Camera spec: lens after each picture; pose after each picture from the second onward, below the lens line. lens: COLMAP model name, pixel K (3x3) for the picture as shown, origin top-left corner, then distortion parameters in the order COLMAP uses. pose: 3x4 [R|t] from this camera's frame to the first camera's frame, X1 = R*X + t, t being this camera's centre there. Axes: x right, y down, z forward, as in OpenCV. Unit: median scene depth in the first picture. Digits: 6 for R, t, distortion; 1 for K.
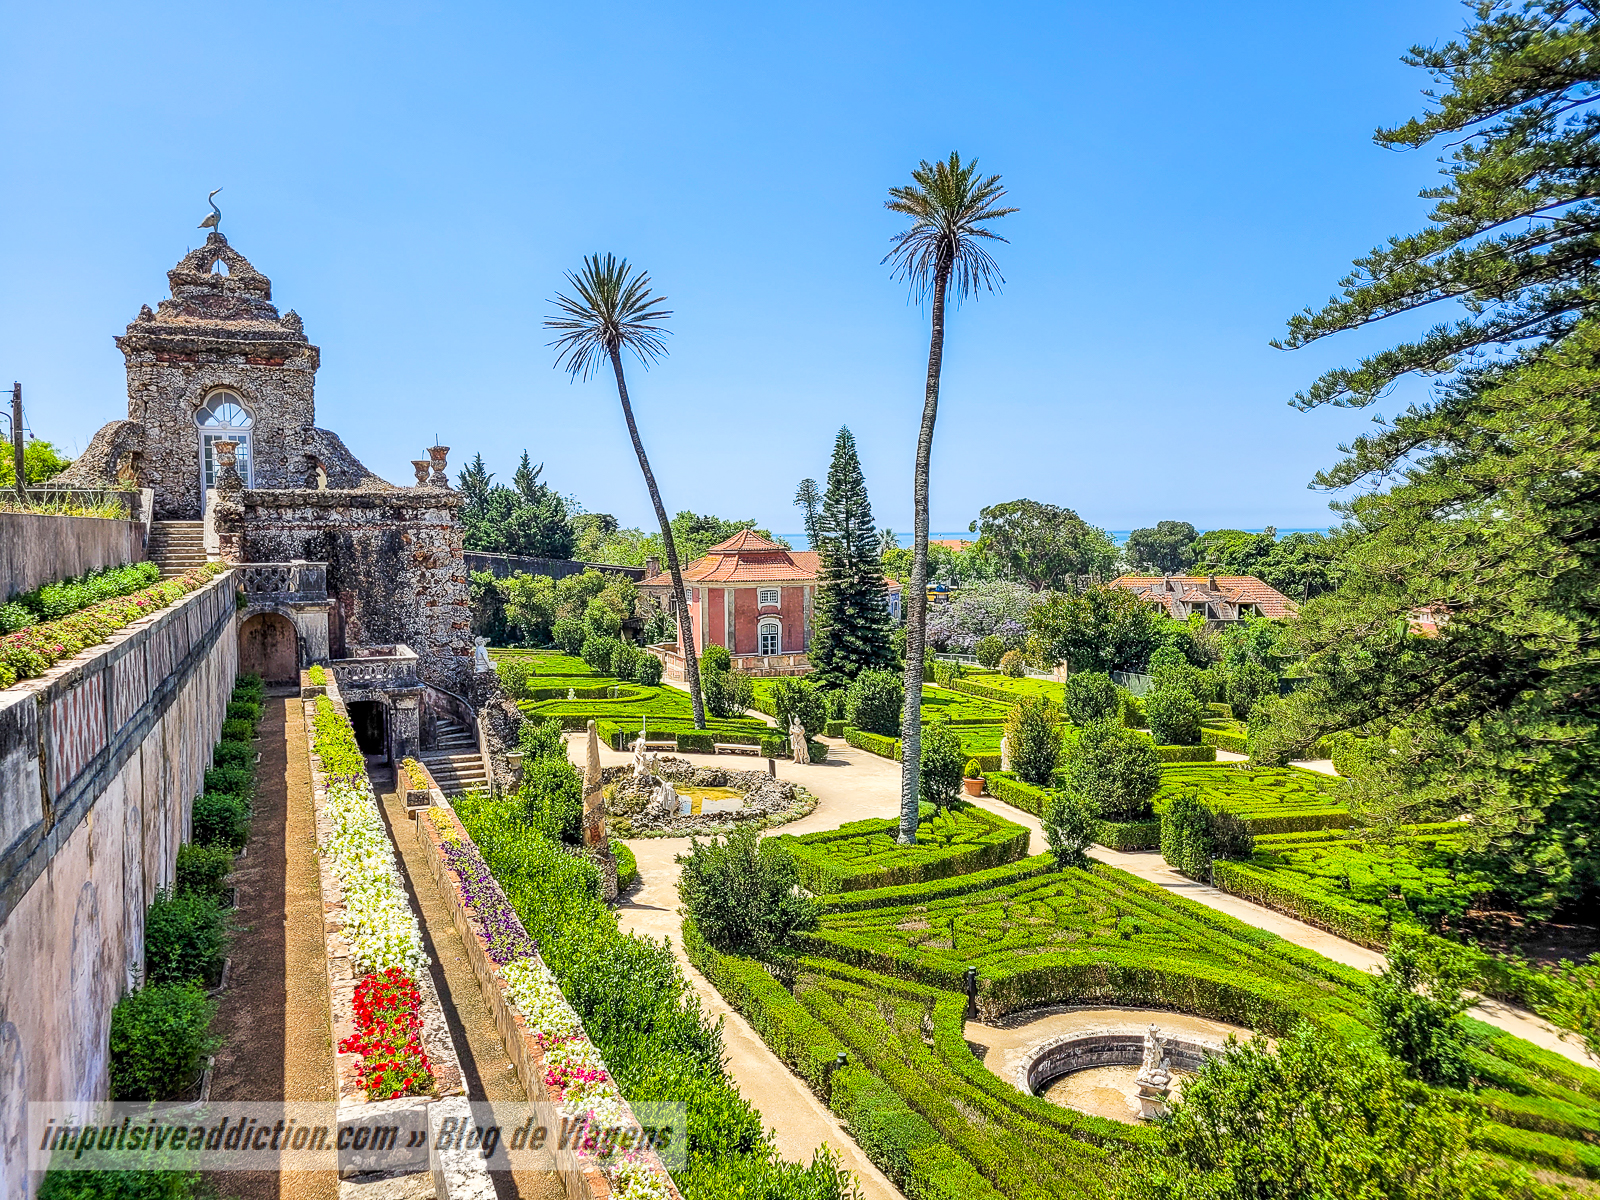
lens RADIAL K [[1198.6, 0, 799.6], [0, 1198.6, 600.4], [0, 0, 1]] dist [0.007995, 0.001179]
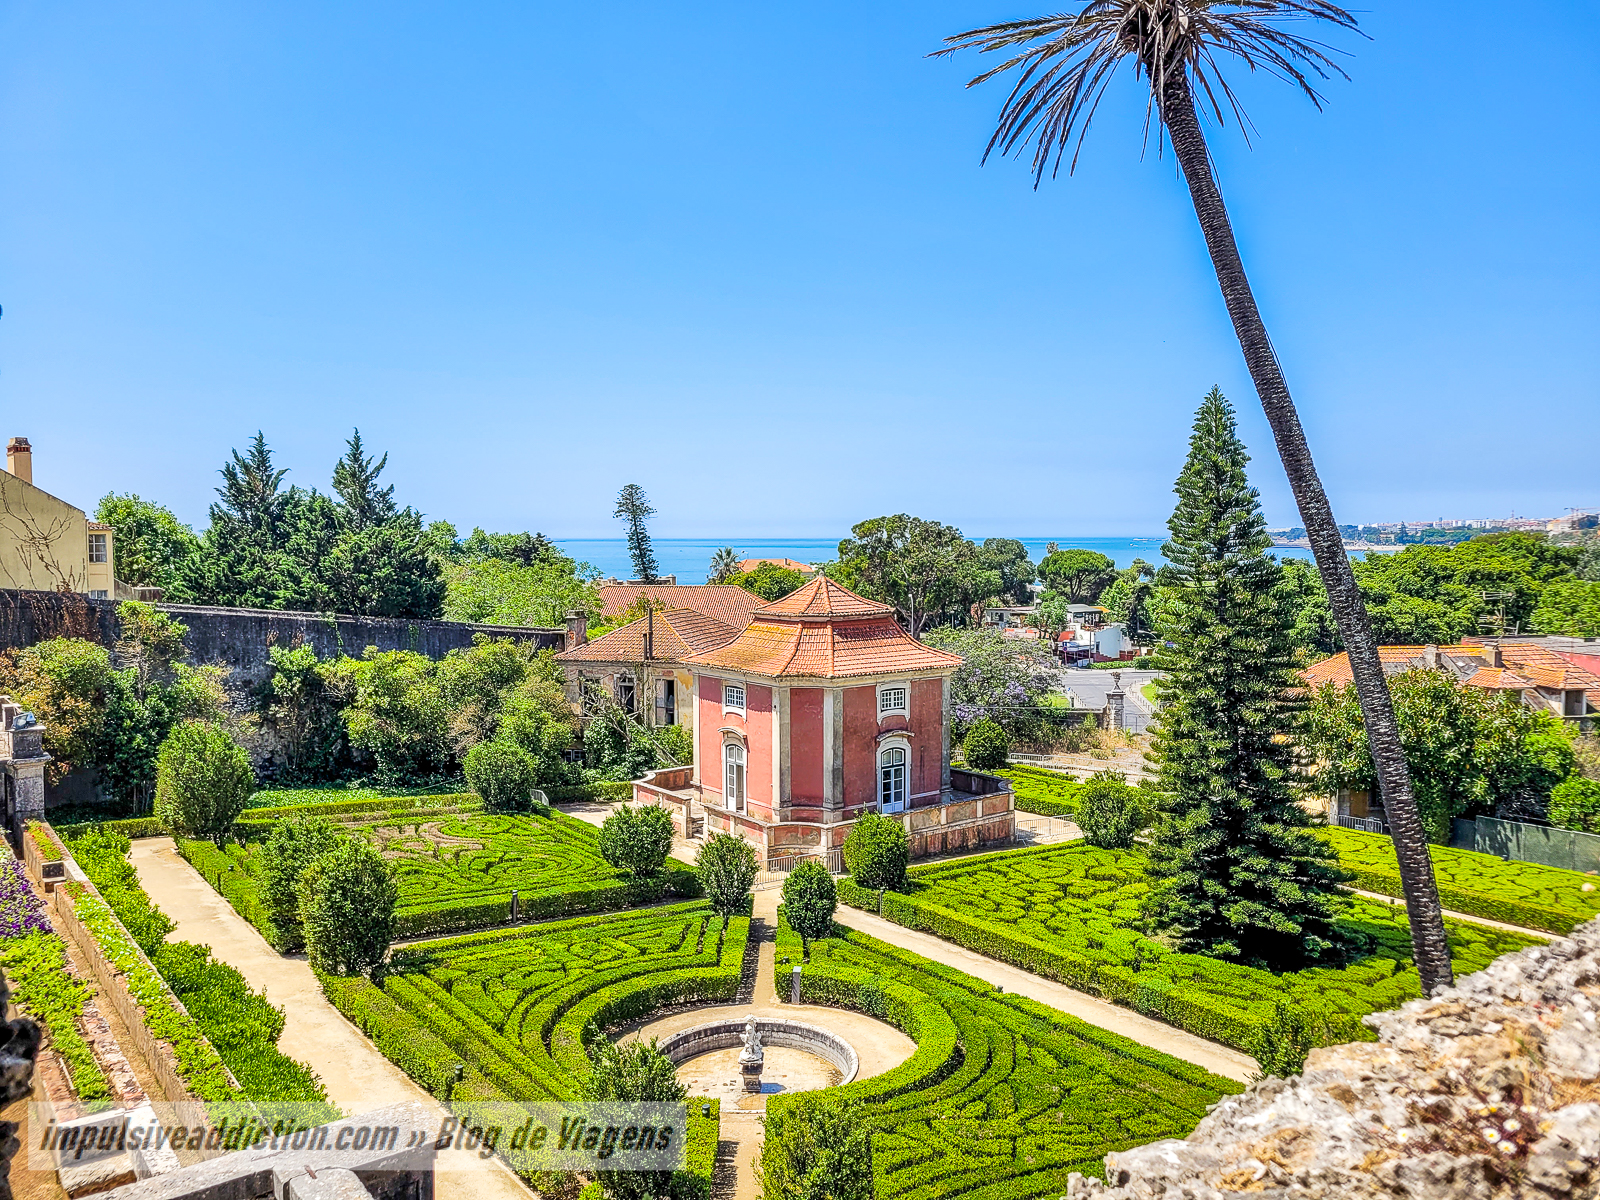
lens RADIAL K [[1198.6, 0, 803.0], [0, 1198.6, 598.9], [0, 0, 1]] dist [0.007995, 0.001179]
pose [[0.960745, -0.007791, 0.277324, -0.189724], [0.009225, 0.999950, -0.003869, -0.041367], [-0.277280, 0.006275, 0.960769, 0.403937]]
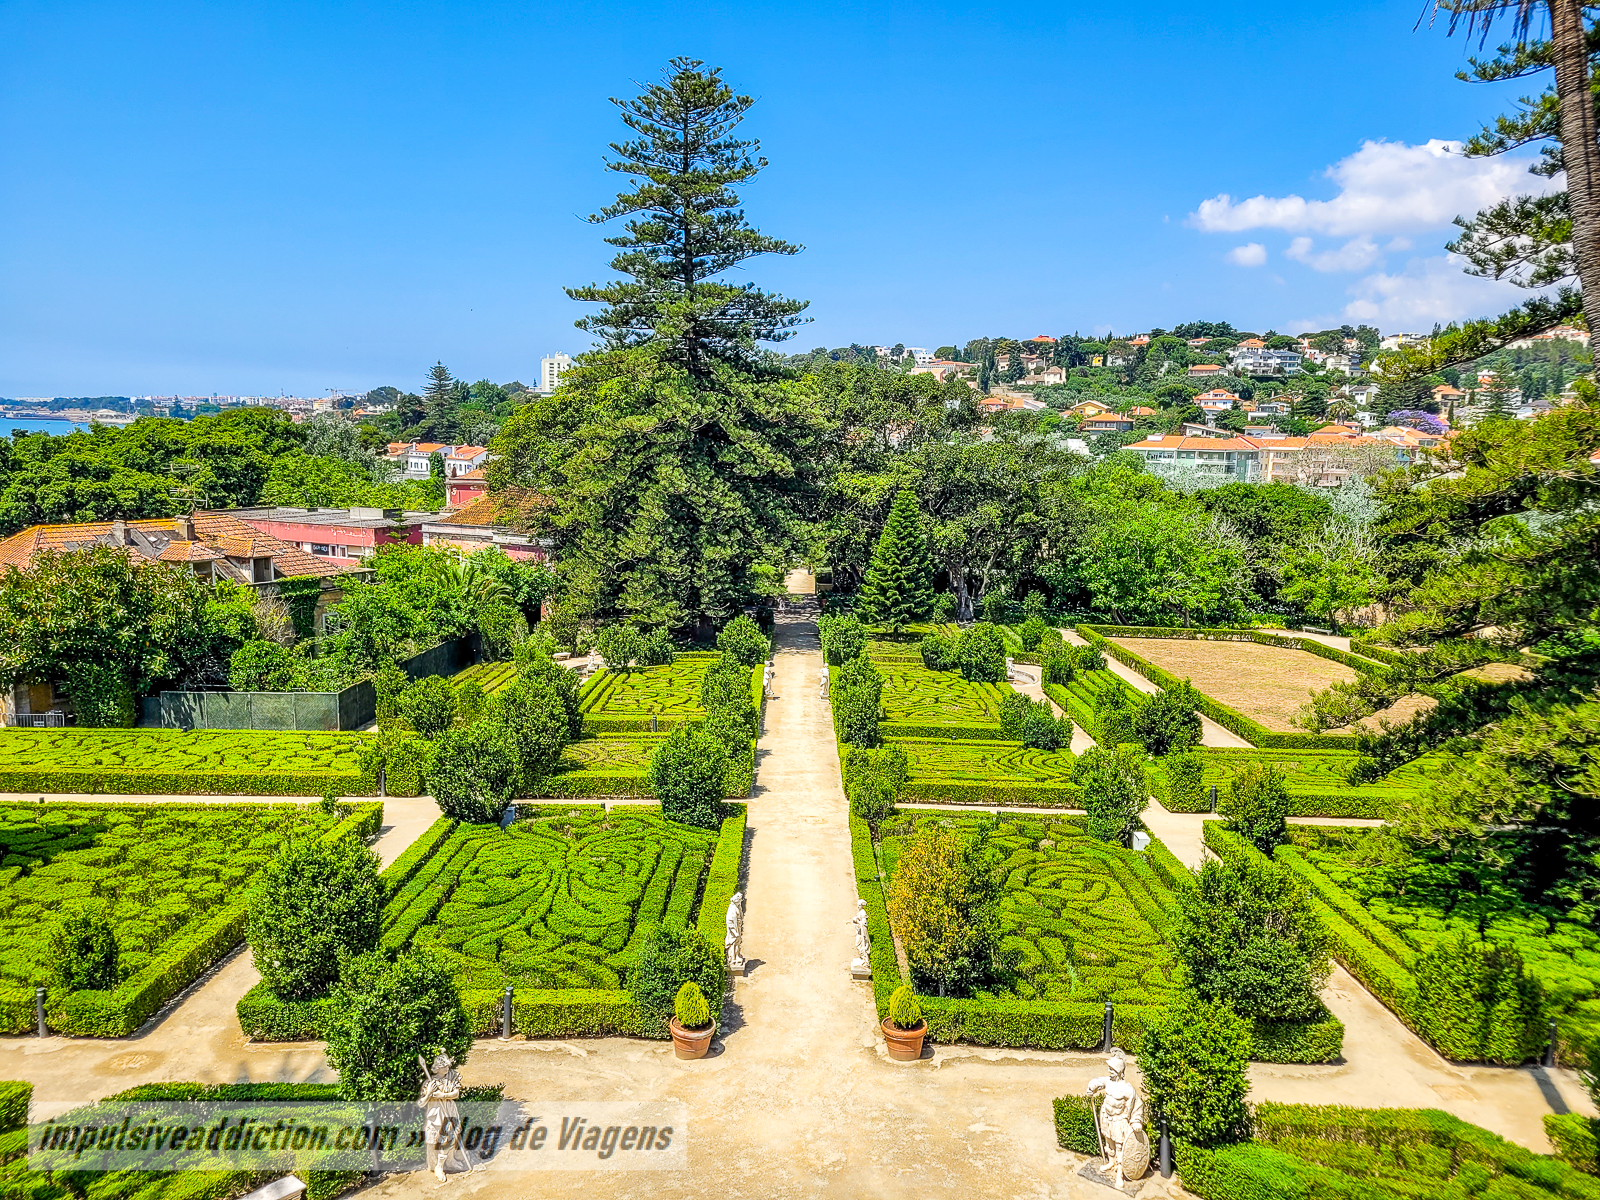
lens RADIAL K [[1198.6, 0, 803.2], [0, 1198.6, 602.6], [0, 0, 1]] dist [0.007995, 0.001179]
pose [[0.357944, -0.117280, 0.926348, -0.146955], [0.022706, 0.992881, 0.116930, -0.038981], [-0.933467, -0.020820, 0.358059, 0.386129]]
